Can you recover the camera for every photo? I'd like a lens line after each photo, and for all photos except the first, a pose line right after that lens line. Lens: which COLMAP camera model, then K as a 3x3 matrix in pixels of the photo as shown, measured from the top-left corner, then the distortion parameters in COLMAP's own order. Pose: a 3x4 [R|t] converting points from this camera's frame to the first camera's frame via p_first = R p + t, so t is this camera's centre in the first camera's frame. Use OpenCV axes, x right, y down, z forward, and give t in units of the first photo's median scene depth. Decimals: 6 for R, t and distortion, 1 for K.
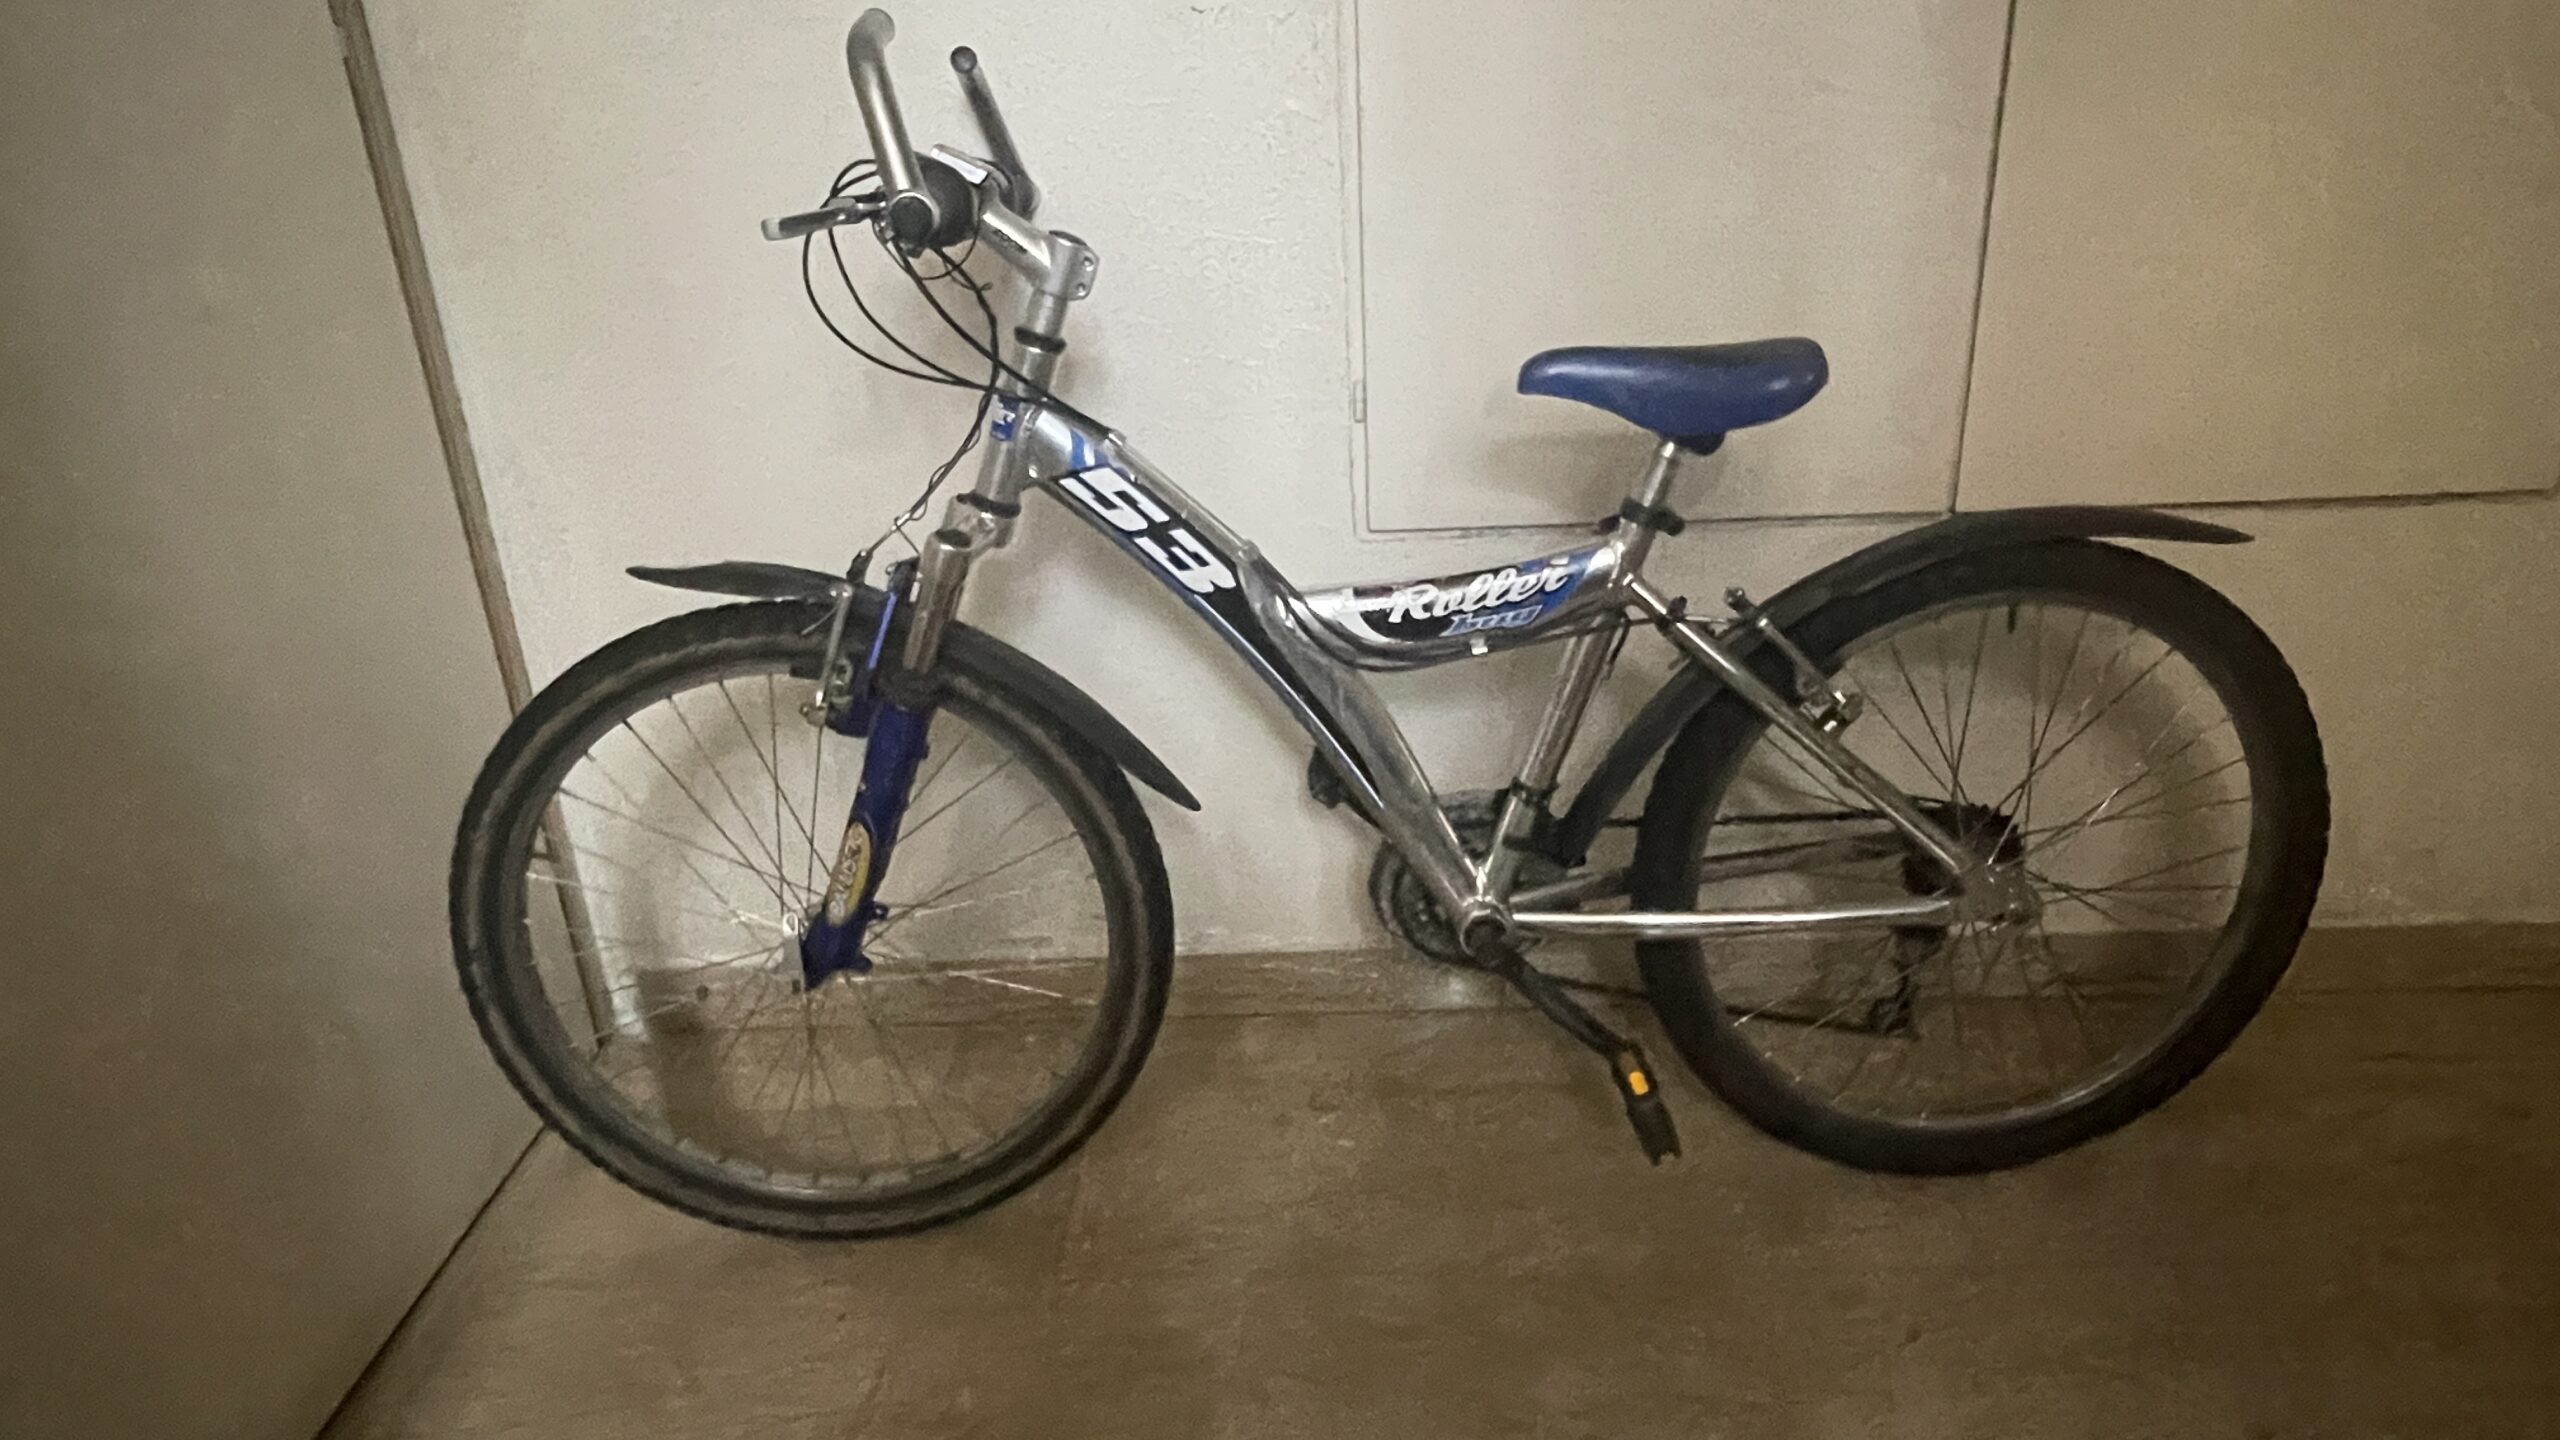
lens RADIAL K [[1538.2, 0, 1299.1], [0, 1538.2, 716.4], [0, 0, 1]] dist [0.006714, -0.005343]
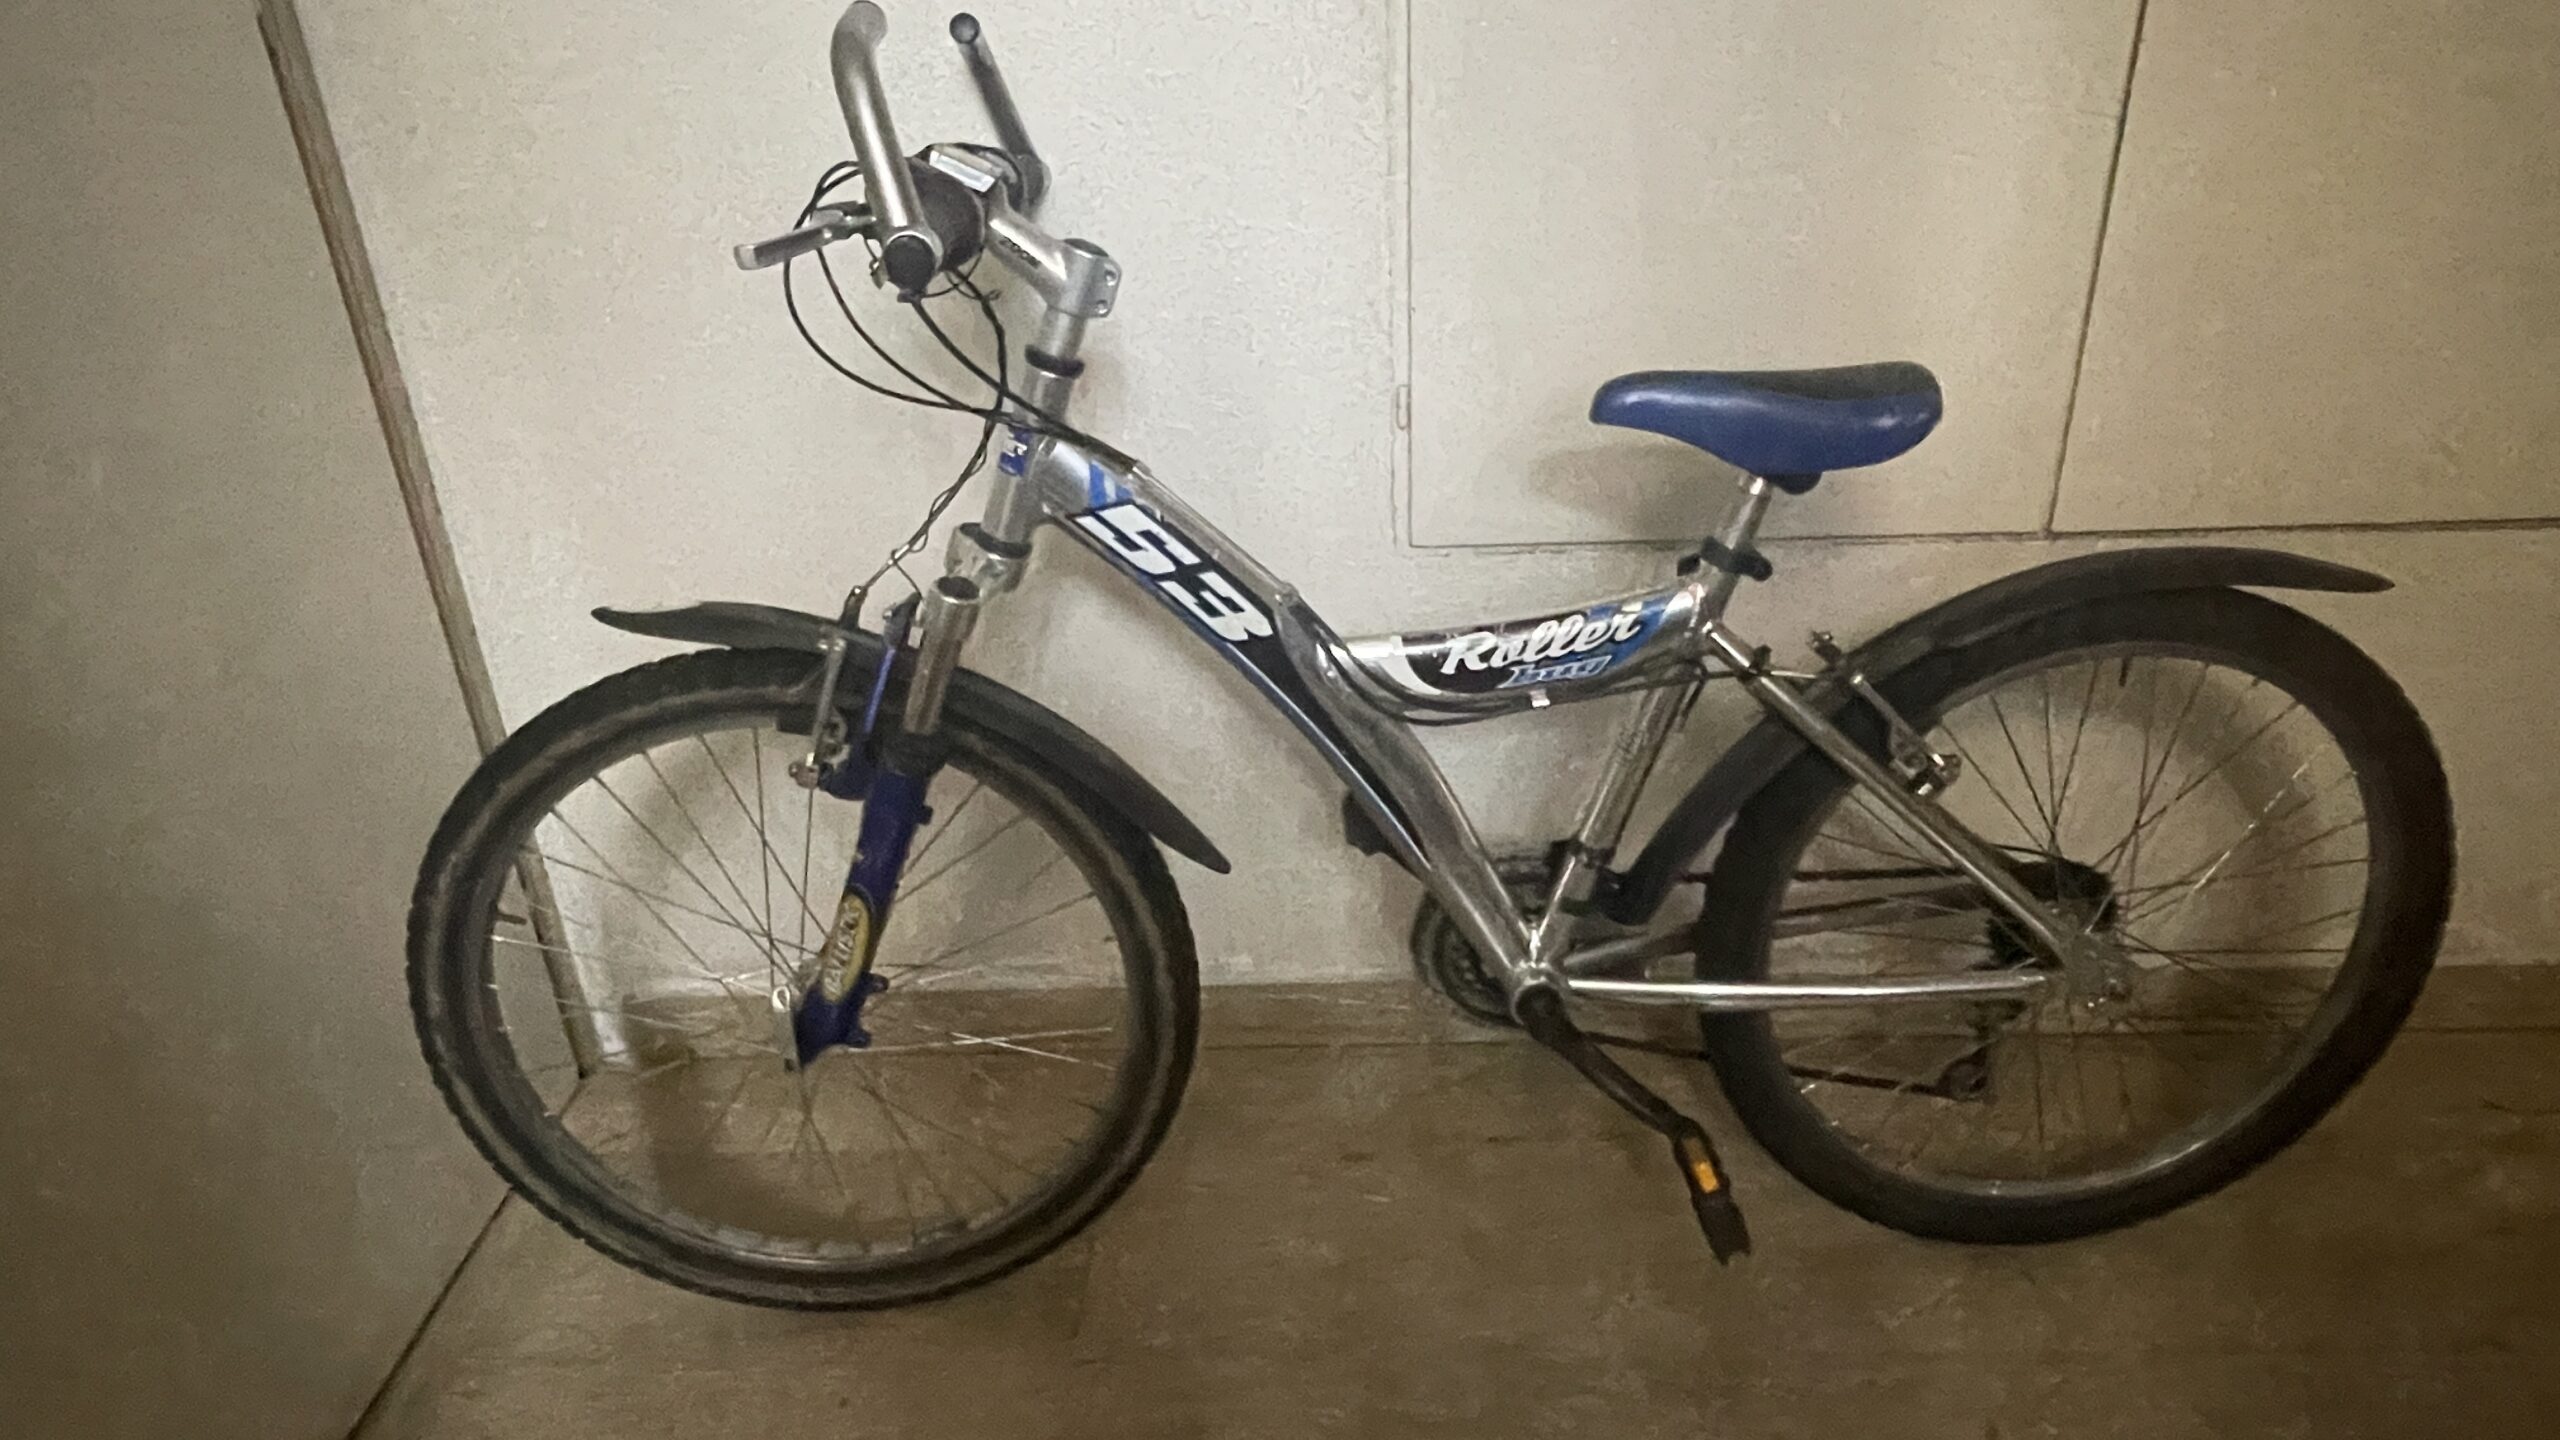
lens RADIAL K [[1538.2, 0, 1310.6], [0, 1538.2, 715.3], [0, 0, 1]] dist [0.006714, -0.005343]
pose [[0.999947, 0.005894, 0.008440, -0.025120], [-0.006378, 0.998262, 0.058590, -0.086655], [-0.008080, -0.058641, 0.998246, 0.094866]]
